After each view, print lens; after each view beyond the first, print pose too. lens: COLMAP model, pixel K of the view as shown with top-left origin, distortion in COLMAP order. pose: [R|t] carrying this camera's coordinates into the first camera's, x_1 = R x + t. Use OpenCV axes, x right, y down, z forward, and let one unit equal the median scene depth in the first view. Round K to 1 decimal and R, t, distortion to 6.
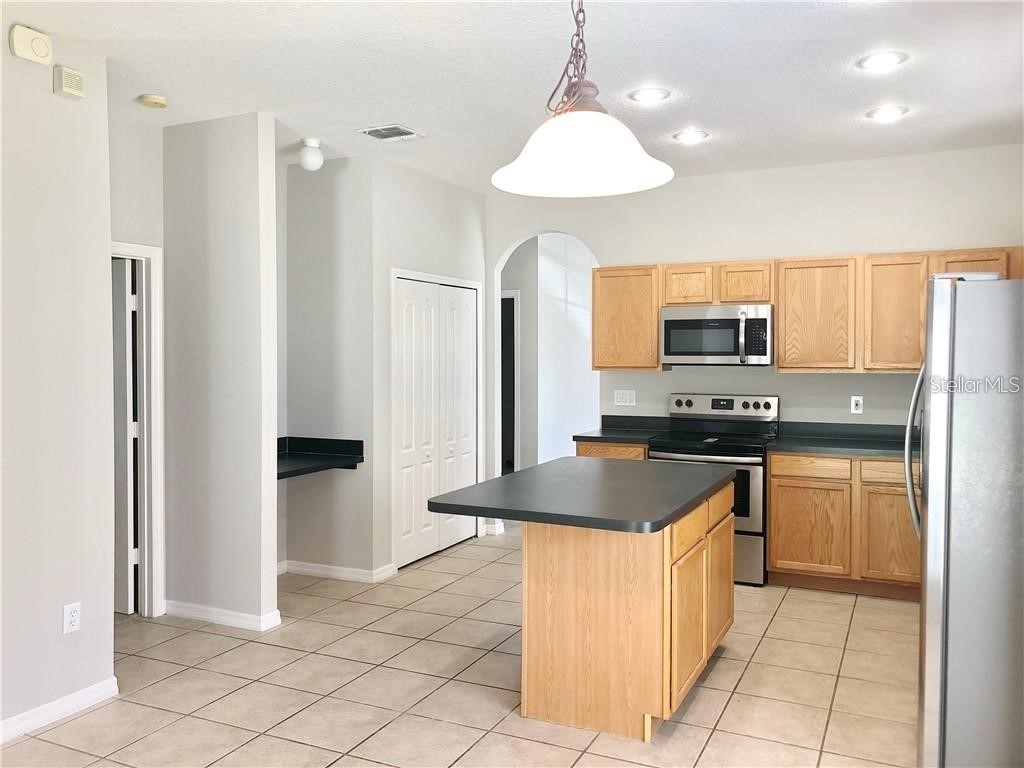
lens RADIAL K [[844.9, 0, 506.8], [0, 844.9, 375.5], [0, 0, 1]] dist [0.038980, -0.040659]
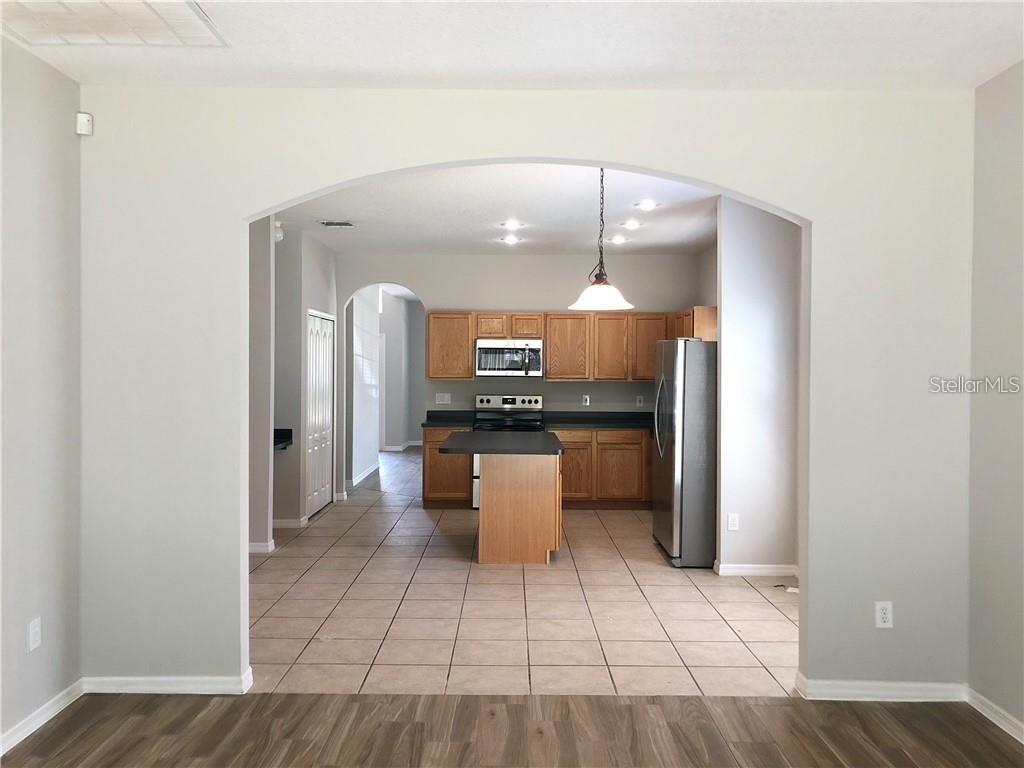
lens RADIAL K [[844.9, 0, 512.5], [0, 844.9, 380.6], [0, 0, 1]] dist [0.038980, -0.040659]
pose [[0.899565, -0.001203, 0.436786, -0.475078], [0.005010, 0.999959, -0.007563, 0.008097], [-0.436759, 0.008992, 0.899534, -0.465241]]
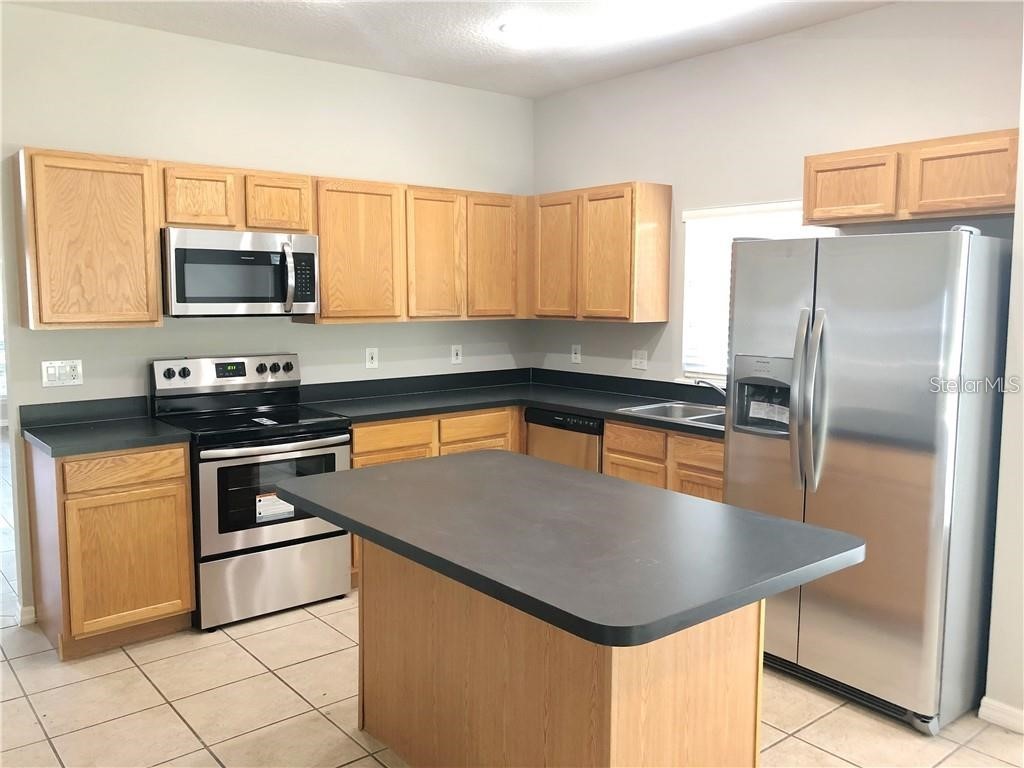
lens RADIAL K [[844.9, 0, 526.6], [0, 844.9, 372.1], [0, 0, 1]] dist [0.038980, -0.040659]
pose [[0.410934, -0.084251, 0.907764, -0.329406], [0.023040, 0.996362, 0.082044, -0.019745], [-0.911374, -0.012800, 0.411380, 0.528685]]
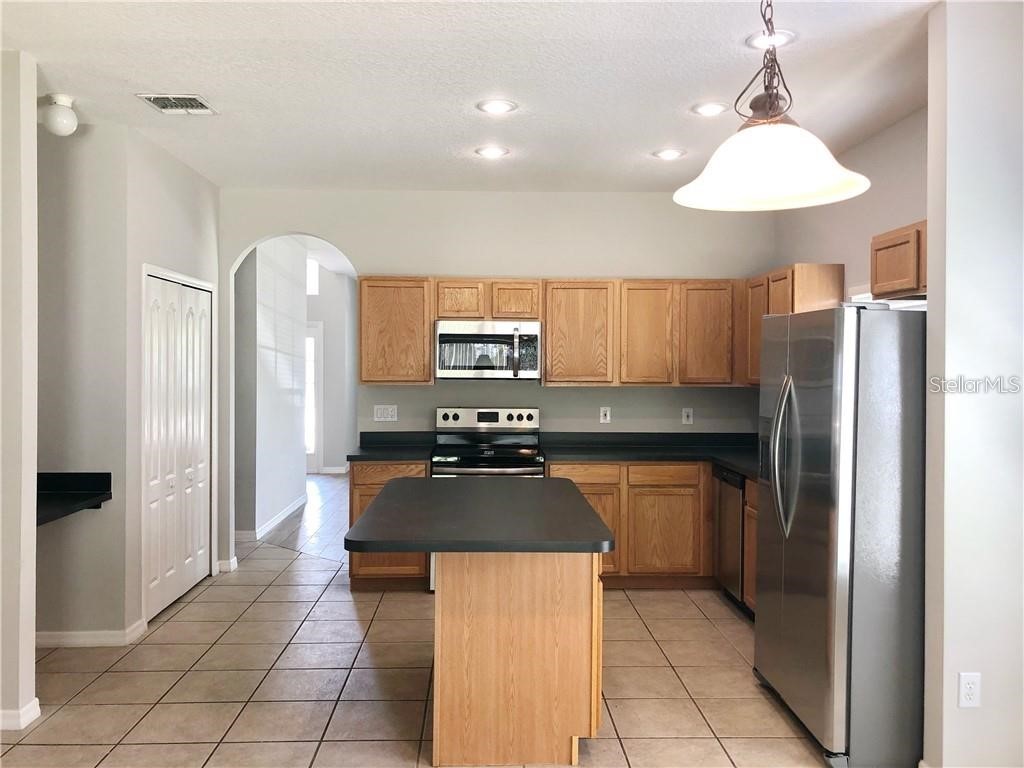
lens RADIAL K [[844.9, 0, 508.2], [0, 844.9, 378.3], [0, 0, 1]] dist [0.038980, -0.040659]
pose [[0.886017, -0.001463, 0.463651, -0.217381], [0.005995, 0.999948, -0.008301, -0.005043], [-0.463615, 0.010134, 0.885979, 0.096511]]
